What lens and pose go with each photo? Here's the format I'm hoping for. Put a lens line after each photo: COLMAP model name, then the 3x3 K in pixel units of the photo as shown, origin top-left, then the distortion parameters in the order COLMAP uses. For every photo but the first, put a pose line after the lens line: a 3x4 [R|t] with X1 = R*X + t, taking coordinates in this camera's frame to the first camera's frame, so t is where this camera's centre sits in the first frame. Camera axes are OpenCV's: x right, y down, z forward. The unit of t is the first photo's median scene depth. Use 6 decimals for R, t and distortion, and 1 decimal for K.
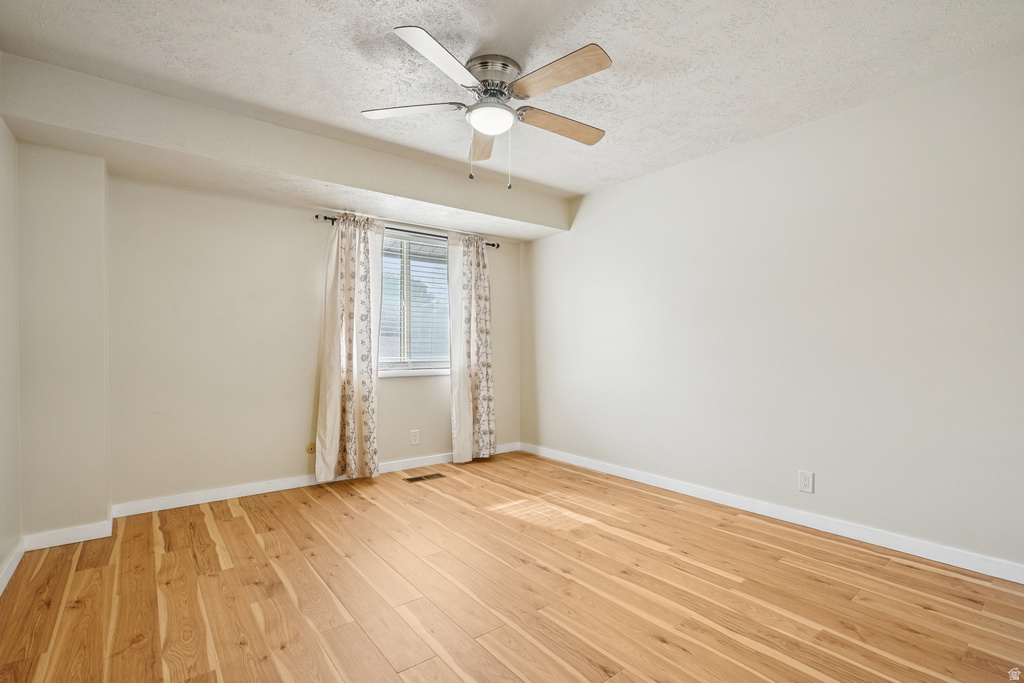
lens RADIAL K [[470.6, 0, 510.8], [0, 470.6, 339.7], [0, 0, 1]] dist [-0.035023, 0.010548]
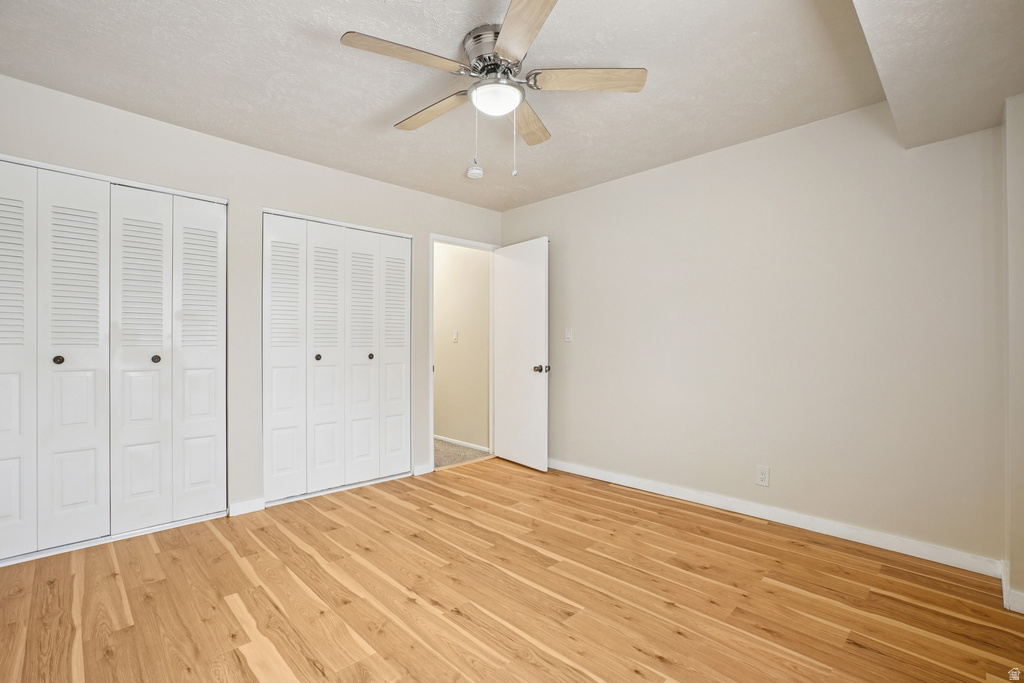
lens RADIAL K [[470.6, 0, 512.6], [0, 470.6, 345.6], [0, 0, 1]] dist [-0.035023, 0.010548]
pose [[-0.994652, -0.004671, -0.103181, 0.020353], [-0.004017, 0.999970, -0.006548, 0.008814], [0.103208, -0.006099, -0.994641, 1.994284]]
